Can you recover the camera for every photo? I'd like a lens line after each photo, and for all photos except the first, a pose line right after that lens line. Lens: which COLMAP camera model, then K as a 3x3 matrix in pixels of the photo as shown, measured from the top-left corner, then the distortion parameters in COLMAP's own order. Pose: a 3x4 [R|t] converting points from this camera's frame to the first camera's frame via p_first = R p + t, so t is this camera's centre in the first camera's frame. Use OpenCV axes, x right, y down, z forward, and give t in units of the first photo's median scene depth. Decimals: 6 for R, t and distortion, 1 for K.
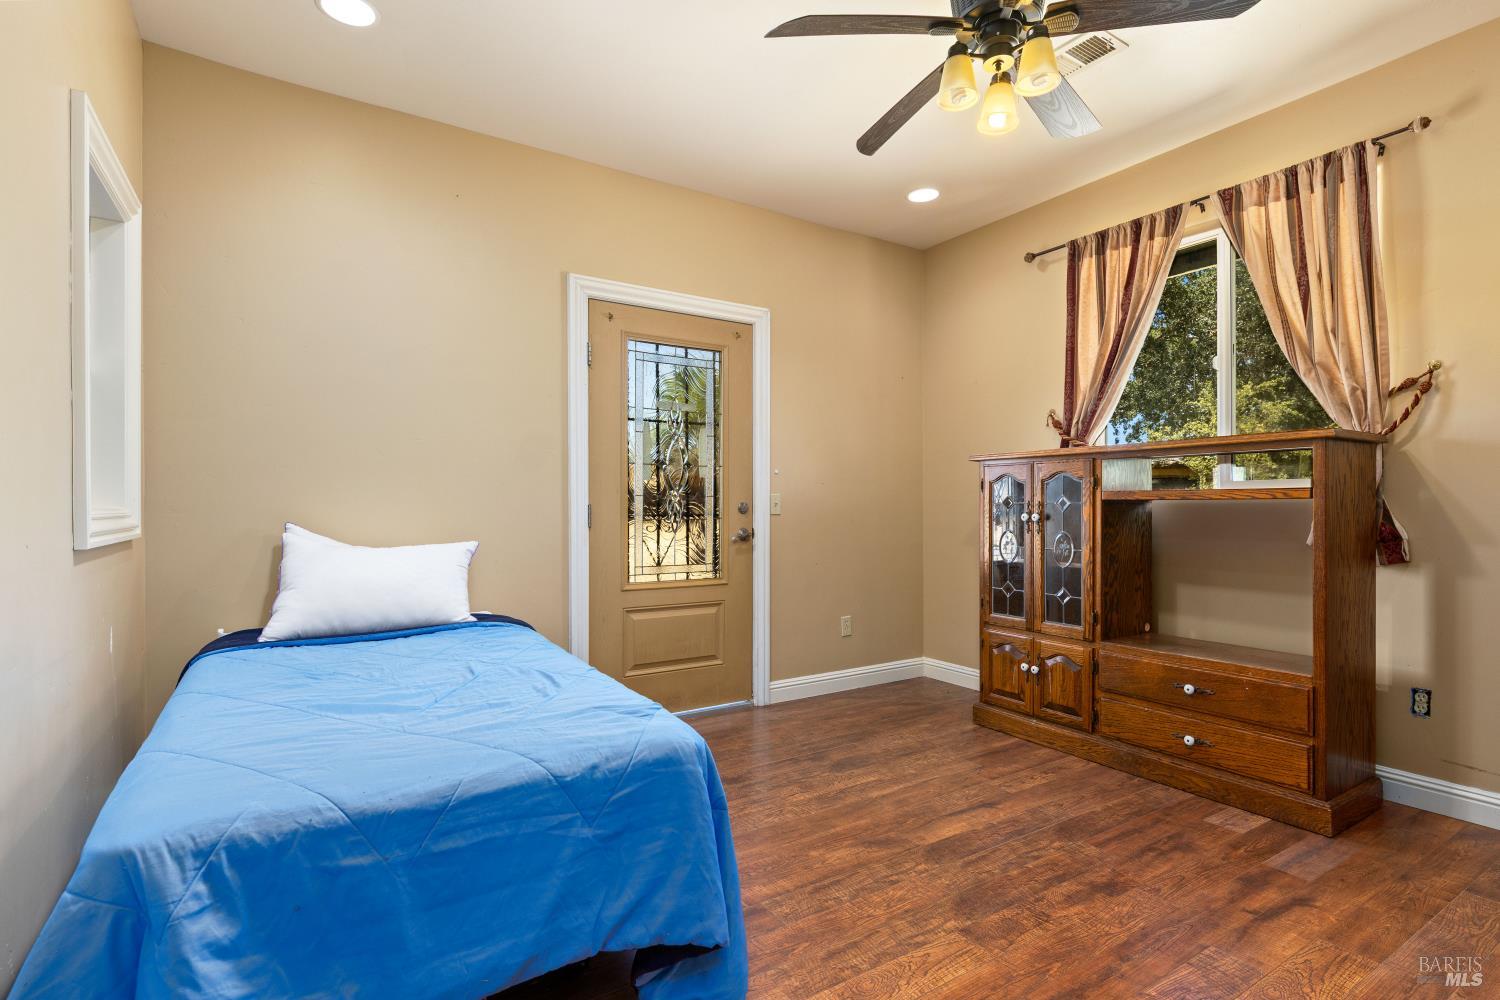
lens RADIAL K [[723.1, 0, 758.1], [0, 723.1, 496.8], [0, 0, 1]] dist [-0.002453, 0.000955]
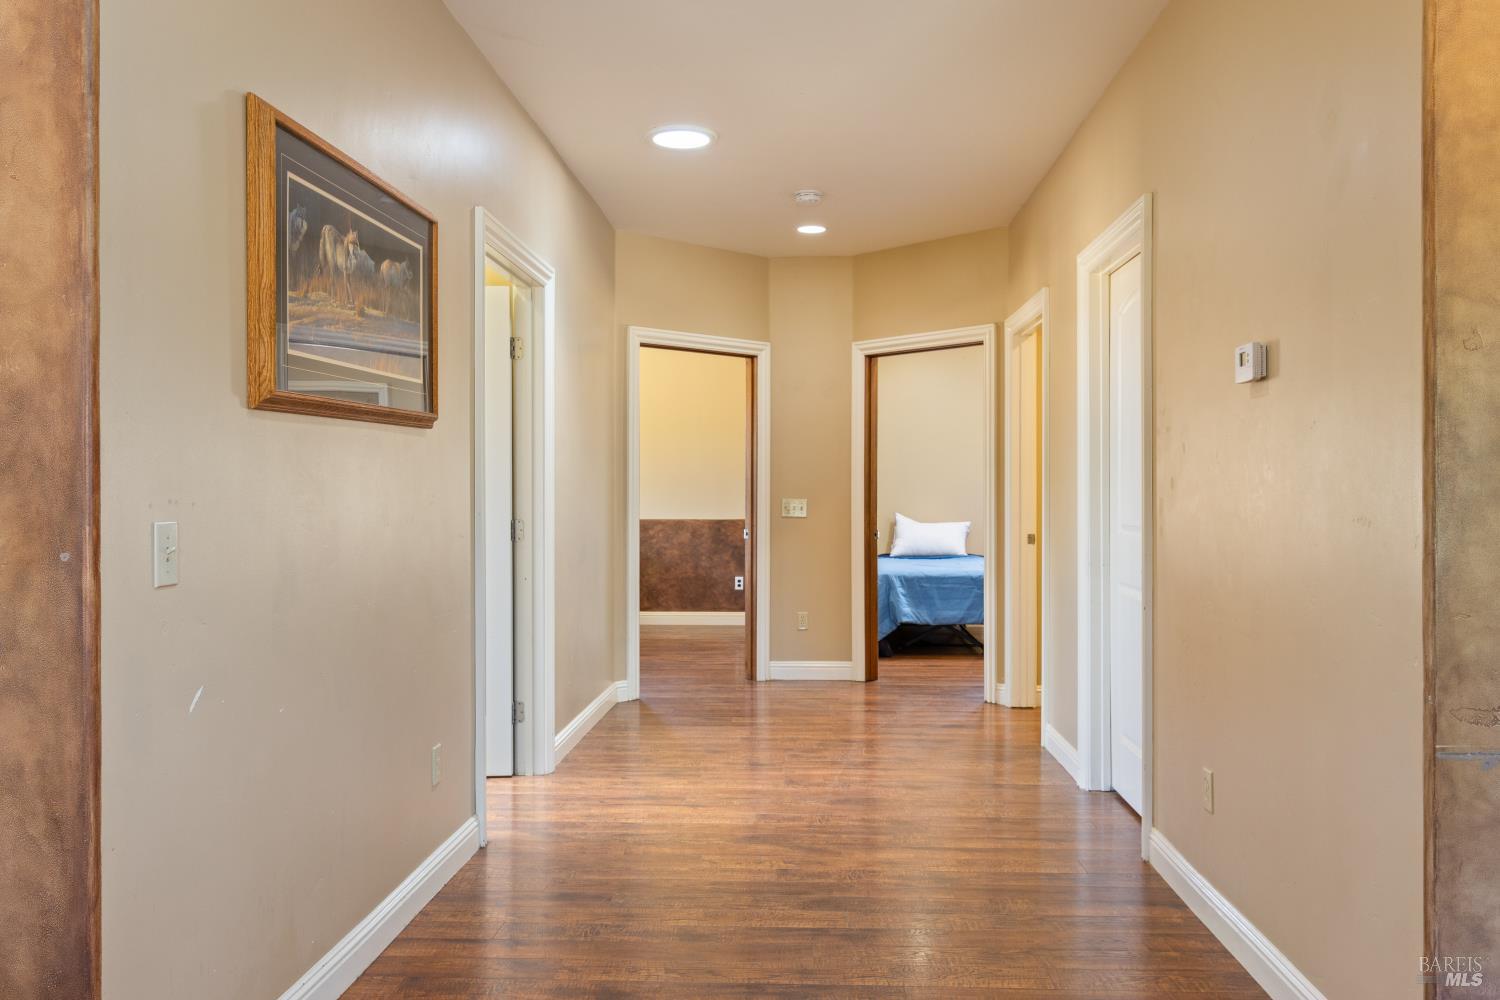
lens RADIAL K [[1182.6, 0, 762.1], [0, 1182.6, 494.8], [0, 0, 1]] dist [-0.013392, -0.002450]
pose [[0.811088, -0.001728, -0.584922, 1.266360], [0.008706, 0.999921, 0.009118, -0.061710], [0.584860, -0.012488, 0.811038, -2.410285]]
